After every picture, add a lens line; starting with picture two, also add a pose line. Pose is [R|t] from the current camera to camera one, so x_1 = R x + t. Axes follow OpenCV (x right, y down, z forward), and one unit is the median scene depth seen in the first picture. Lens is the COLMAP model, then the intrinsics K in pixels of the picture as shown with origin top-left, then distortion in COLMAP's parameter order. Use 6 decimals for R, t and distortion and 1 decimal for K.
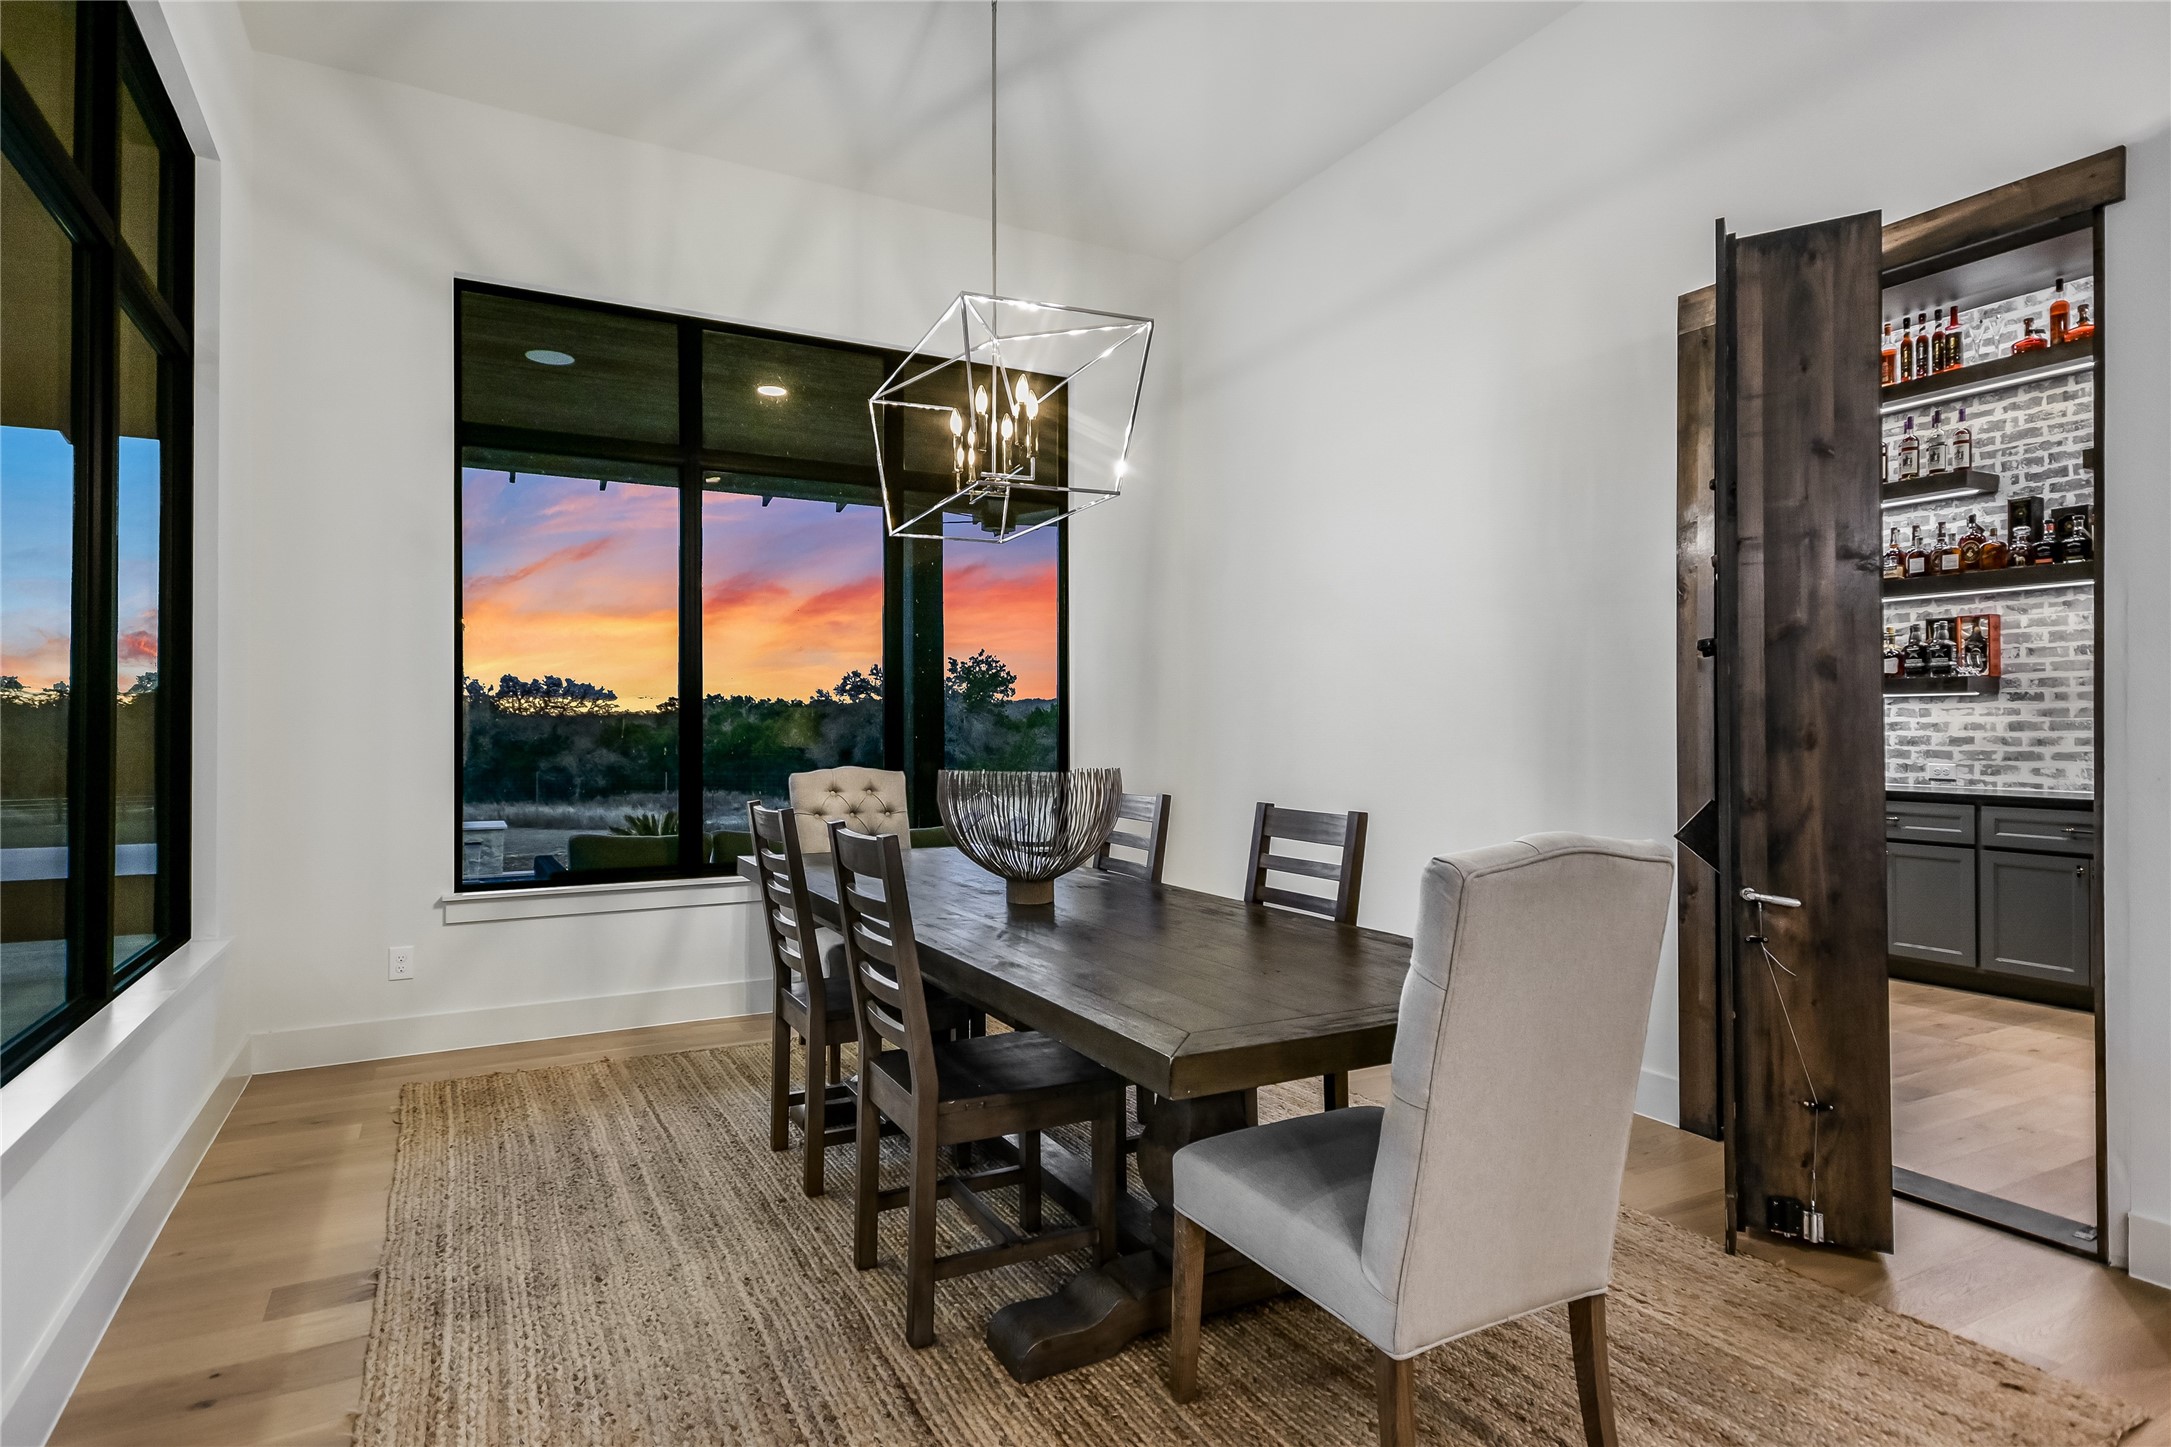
lens RADIAL K [[1120.0, 0, 1085.5], [0, 1120.0, 723.5], [0, 0, 1]] dist [-0.000177, -0.000268]
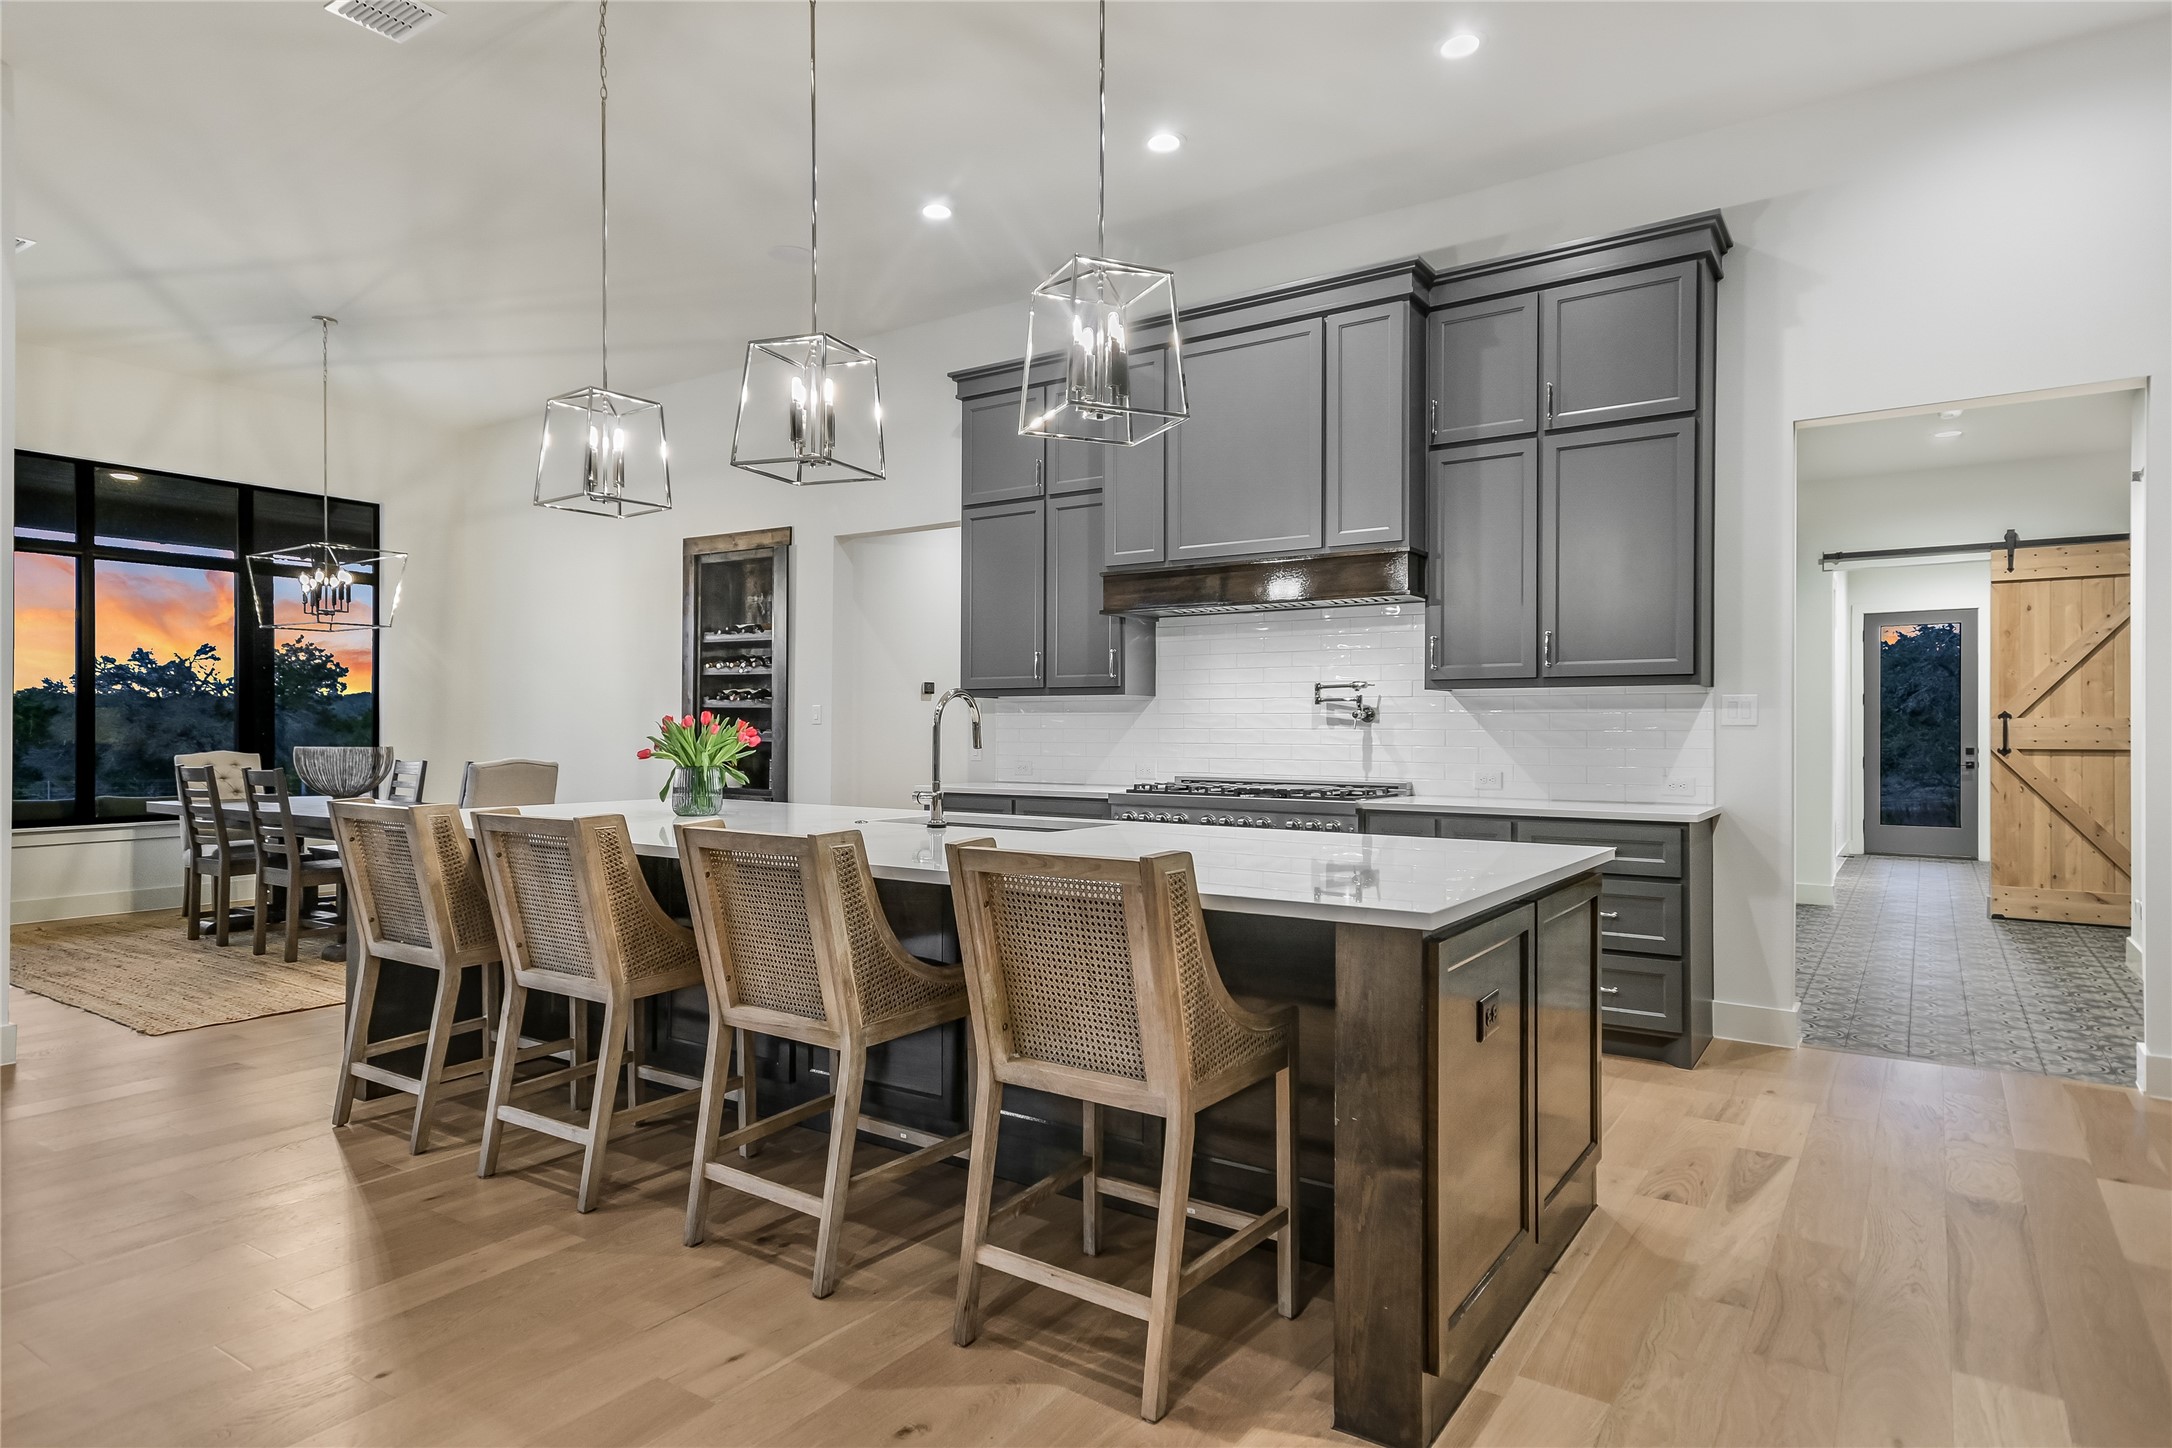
lens RADIAL K [[1153.9, 0, 1081.1], [0, 1153.9, 709.3], [0, 0, 1]] dist [0.001351, -0.008680]
pose [[0.875404, 0.004095, 0.483375, 0.047033], [0.001017, 0.999946, -0.010314, -0.000295], [-0.483391, 0.009521, 0.875353, -0.628965]]
